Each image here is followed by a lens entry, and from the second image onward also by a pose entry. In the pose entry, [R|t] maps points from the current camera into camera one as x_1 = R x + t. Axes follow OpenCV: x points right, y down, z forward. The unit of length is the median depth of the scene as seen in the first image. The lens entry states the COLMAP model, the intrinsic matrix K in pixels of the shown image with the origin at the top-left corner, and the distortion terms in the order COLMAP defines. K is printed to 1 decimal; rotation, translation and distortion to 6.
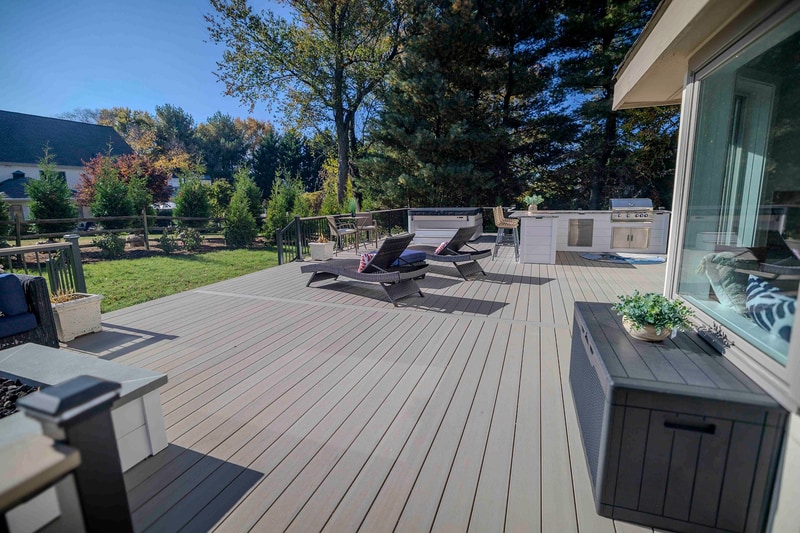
lens RADIAL K [[373.1, 0, 395.5], [0, 373.1, 260.5], [0, 0, 1]] dist [-0.016632, 0.000569]
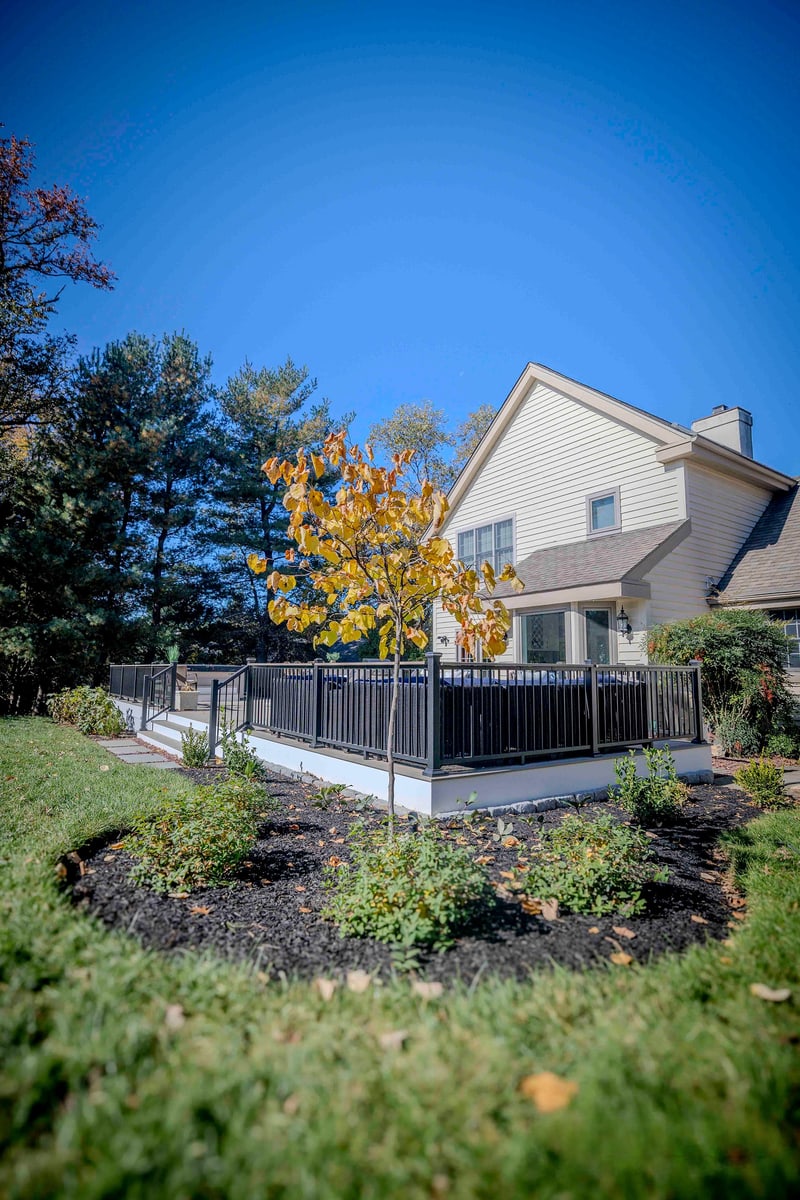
lens RADIAL K [[632.1, 0, 399.3], [0, 632.1, 593.0], [0, 0, 1]] dist [-0.033023, -0.001210]
pose [[0.570914, 0.127298, 0.811081, -0.595649], [0.112743, 0.966392, -0.231033, 0.068784], [-0.813232, 0.223344, 0.537375, -0.173098]]
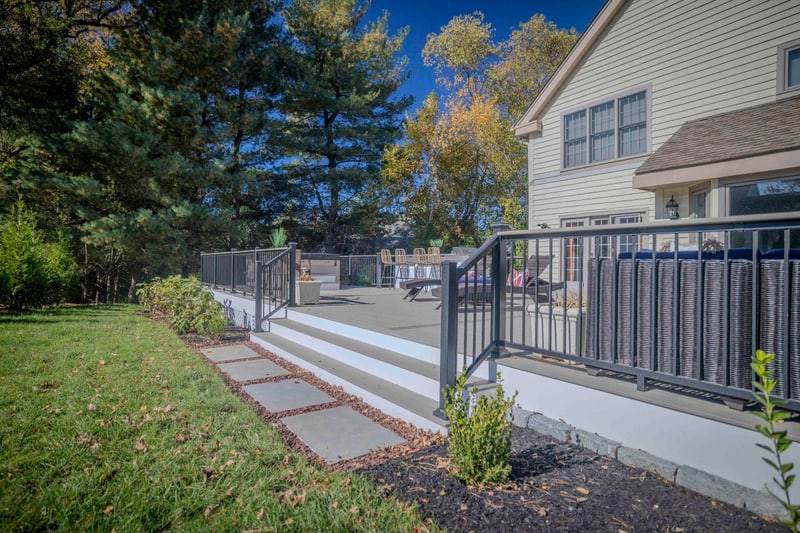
lens RADIAL K [[436.7, 0, 401.8], [0, 436.7, 264.0], [0, 0, 1]] dist [-0.026520, 0.008354]
pose [[0.549375, 0.024610, 0.835214, -0.411237], [0.117815, 0.987299, -0.106586, 0.017493], [-0.827229, 0.156957, 0.539498, 0.168939]]
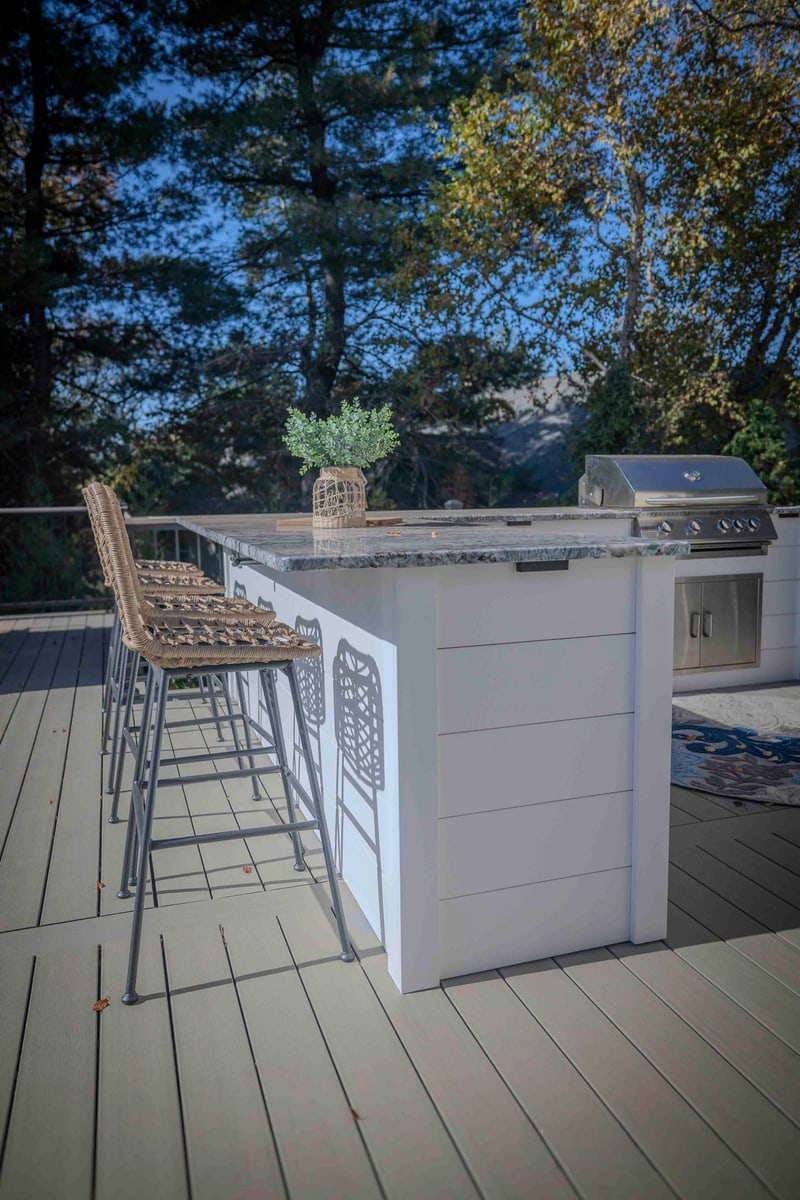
lens RADIAL K [[834.3, 0, 403.2], [0, 834.3, 587.0], [0, 0, 1]] dist [0.001908, -0.003918]
pose [[0.767575, -0.067099, 0.637437, 0.083403], [0.106642, 0.994013, -0.023780, -0.044741], [-0.632025, 0.086230, 0.770135, 0.350251]]
